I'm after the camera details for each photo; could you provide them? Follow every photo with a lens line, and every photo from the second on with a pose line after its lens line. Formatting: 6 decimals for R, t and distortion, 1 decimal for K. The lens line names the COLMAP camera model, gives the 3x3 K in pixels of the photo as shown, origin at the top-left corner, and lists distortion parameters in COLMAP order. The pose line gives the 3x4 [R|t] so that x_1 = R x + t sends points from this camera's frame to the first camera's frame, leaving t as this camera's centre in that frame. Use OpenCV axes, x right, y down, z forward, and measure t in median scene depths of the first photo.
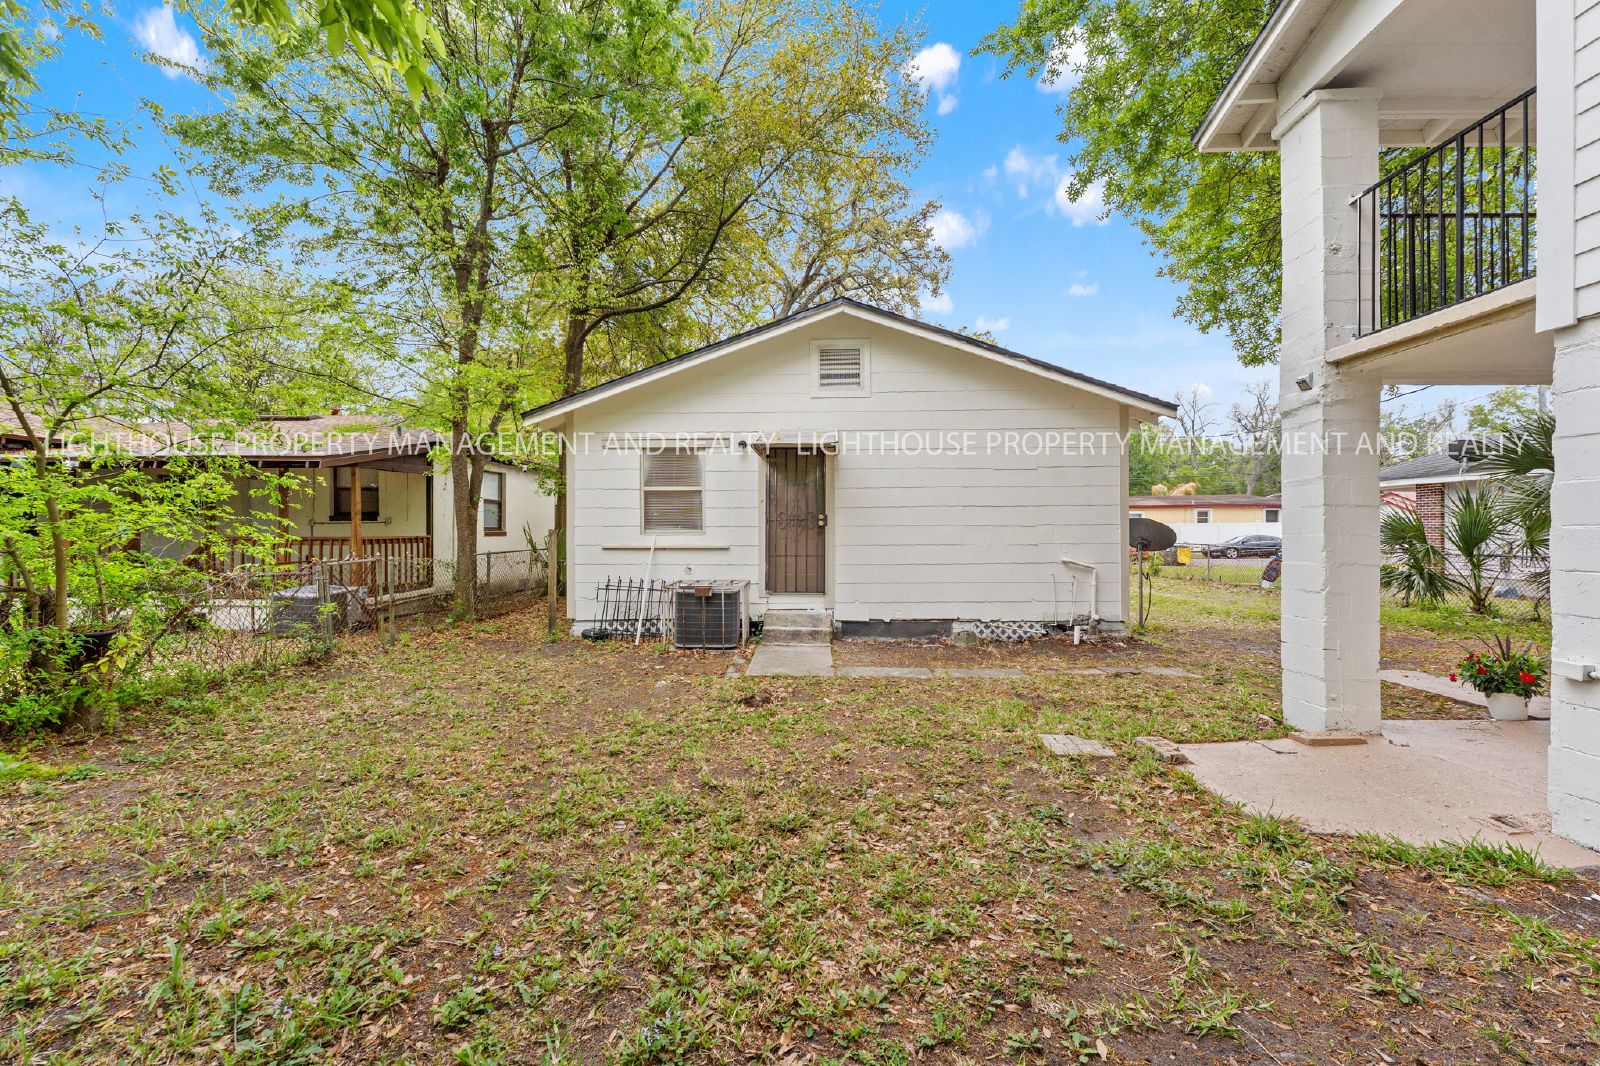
lens RADIAL K [[628.0, 0, 807.4], [0, 628.0, 531.6], [0, 0, 1]] dist [-0.004257, 0.000001]
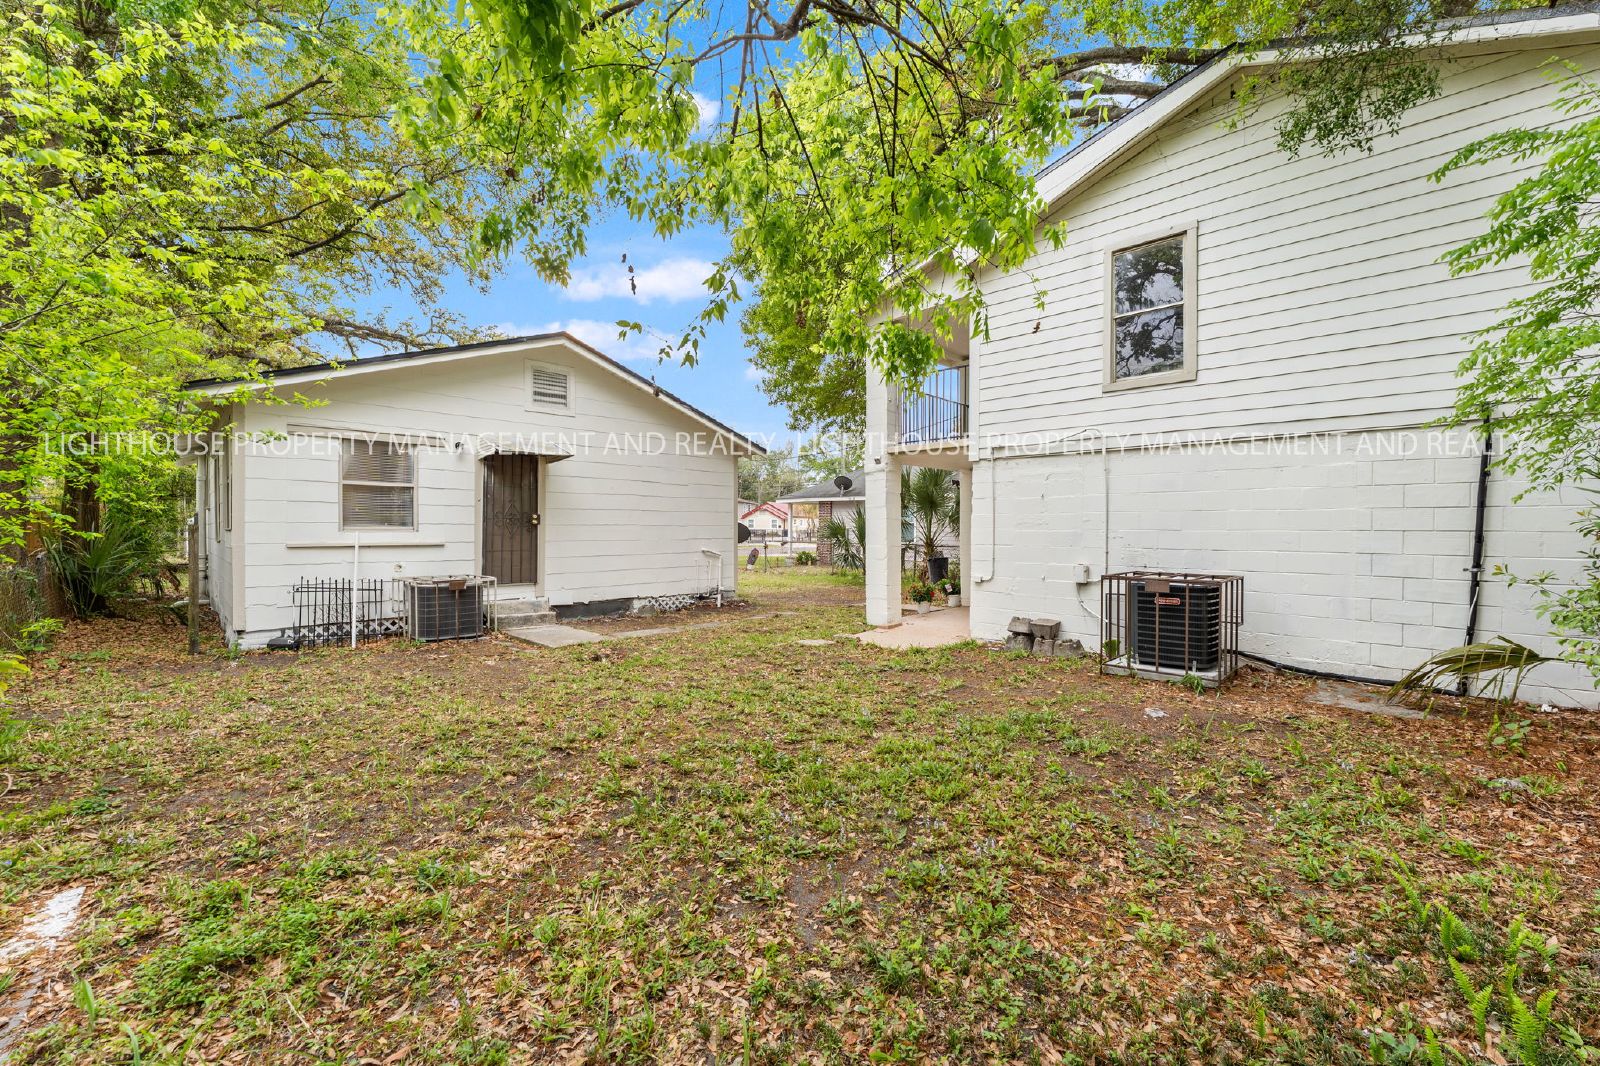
lens RADIAL K [[628.0, 0, 794.0], [0, 628.0, 532.7], [0, 0, 1]] dist [-0.004257, 0.000001]
pose [[0.687924, 0.001048, 0.725782, -0.482632], [-0.005439, 0.999978, 0.003711, -0.000469], [-0.725762, -0.006500, 0.687915, -0.128921]]
